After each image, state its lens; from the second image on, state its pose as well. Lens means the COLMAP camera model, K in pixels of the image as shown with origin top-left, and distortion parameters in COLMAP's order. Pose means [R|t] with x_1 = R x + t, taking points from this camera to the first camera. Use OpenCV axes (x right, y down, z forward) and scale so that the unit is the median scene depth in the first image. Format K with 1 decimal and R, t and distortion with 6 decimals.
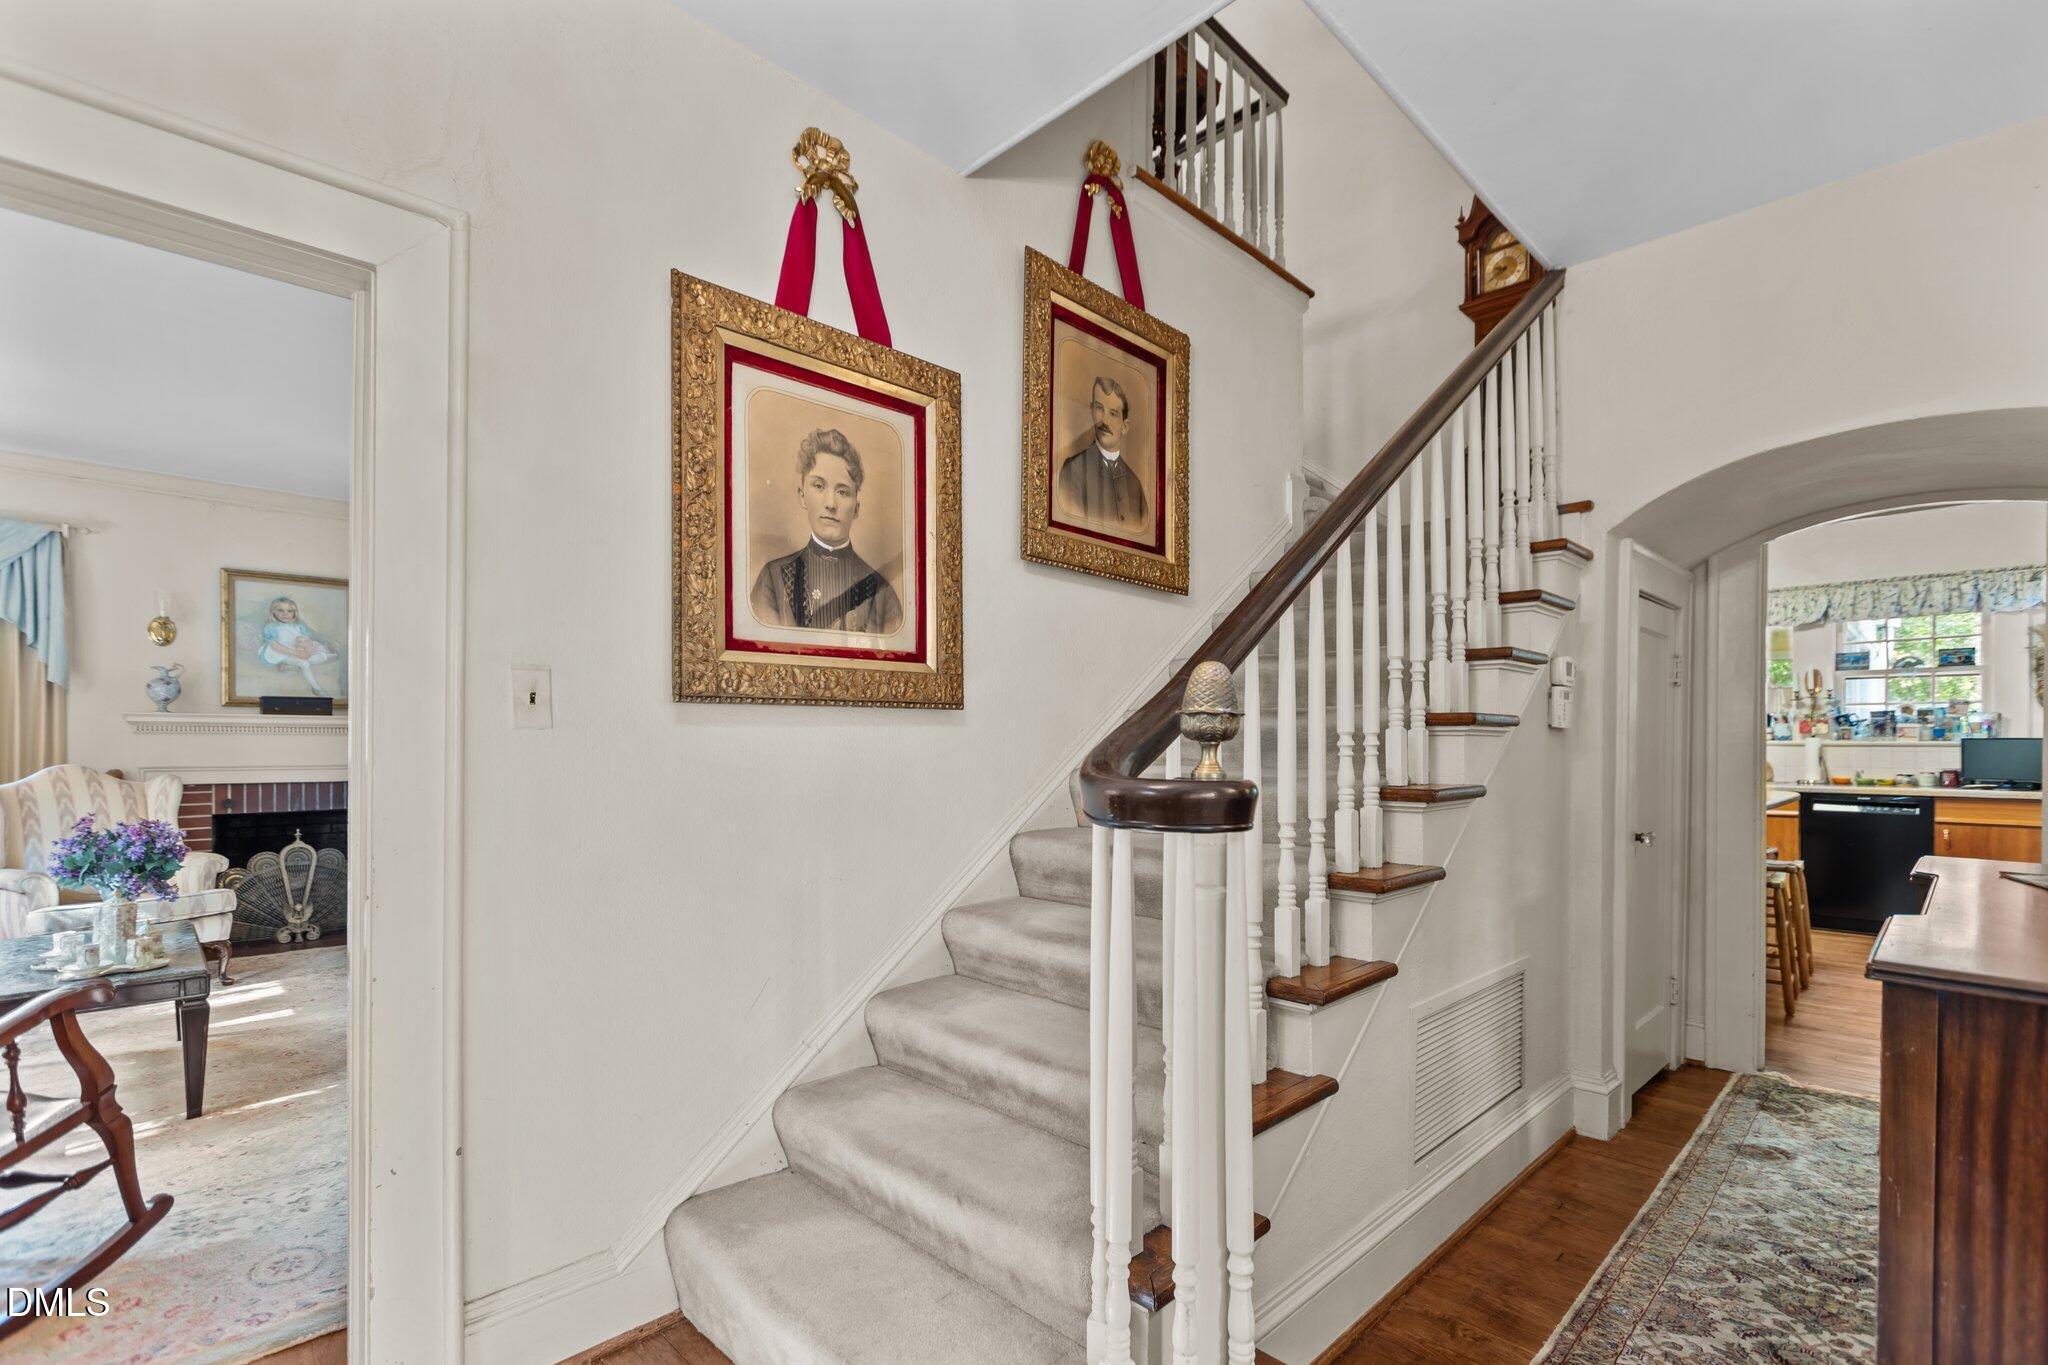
lens RADIAL K [[909.2, 0, 1048.1], [0, 909.2, 738.9], [0, 0, 1]] dist [-0.001438, -0.000251]
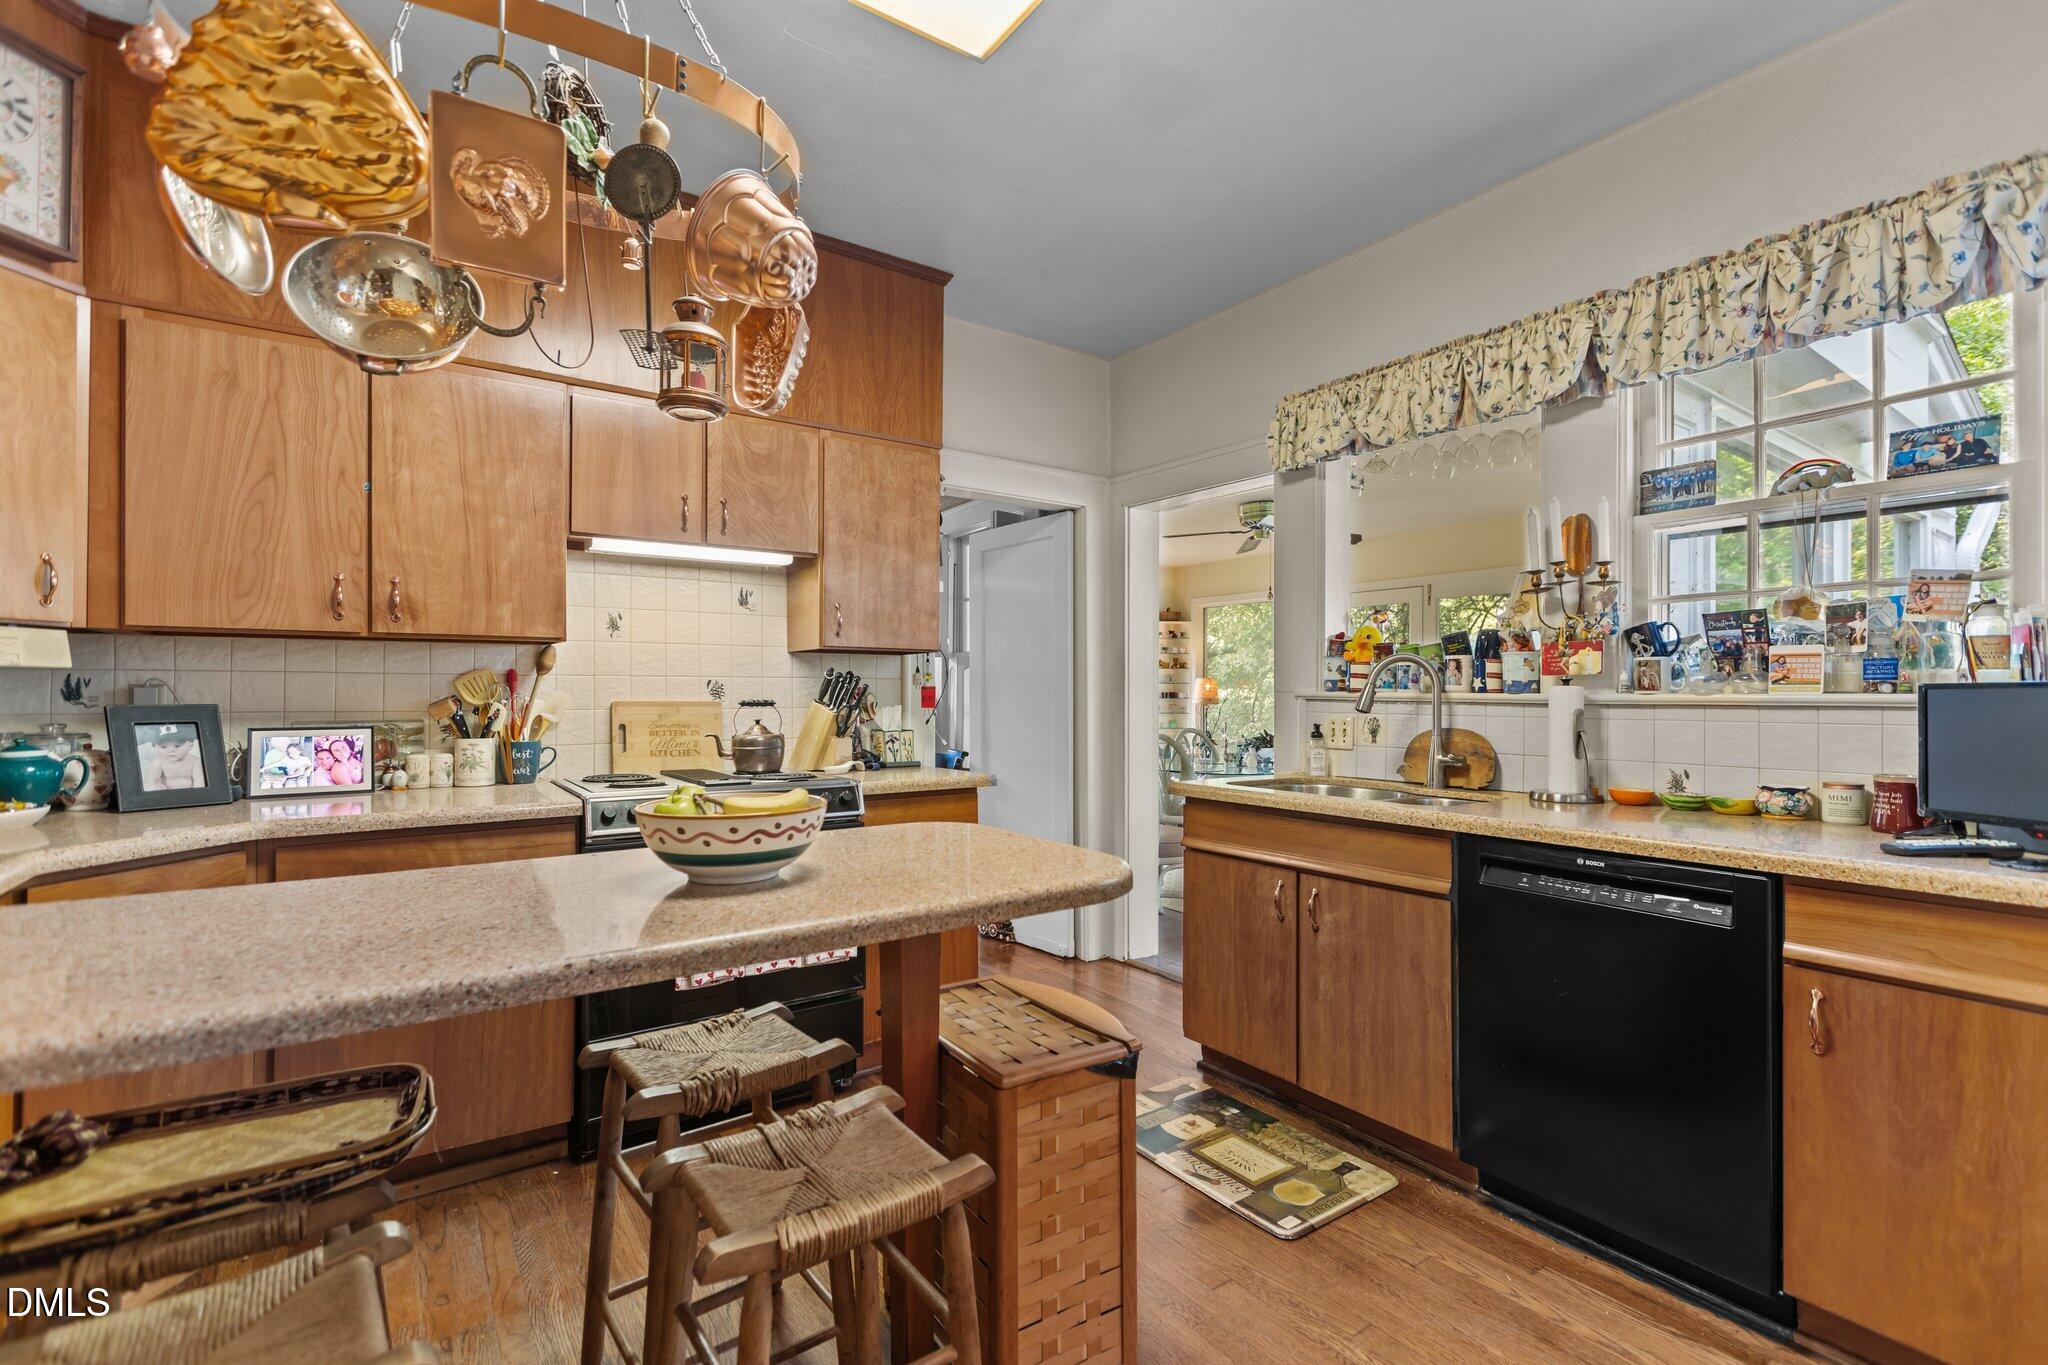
lens RADIAL K [[909.2, 0, 1021.0], [0, 909.2, 686.3], [0, 0, 1]] dist [-0.001438, -0.000251]
pose [[0.987352, 0.002074, -0.158531, 0.704142], [-0.003730, 0.999942, -0.010148, 0.004440], [0.158501, 0.010611, 0.987302, 0.600433]]
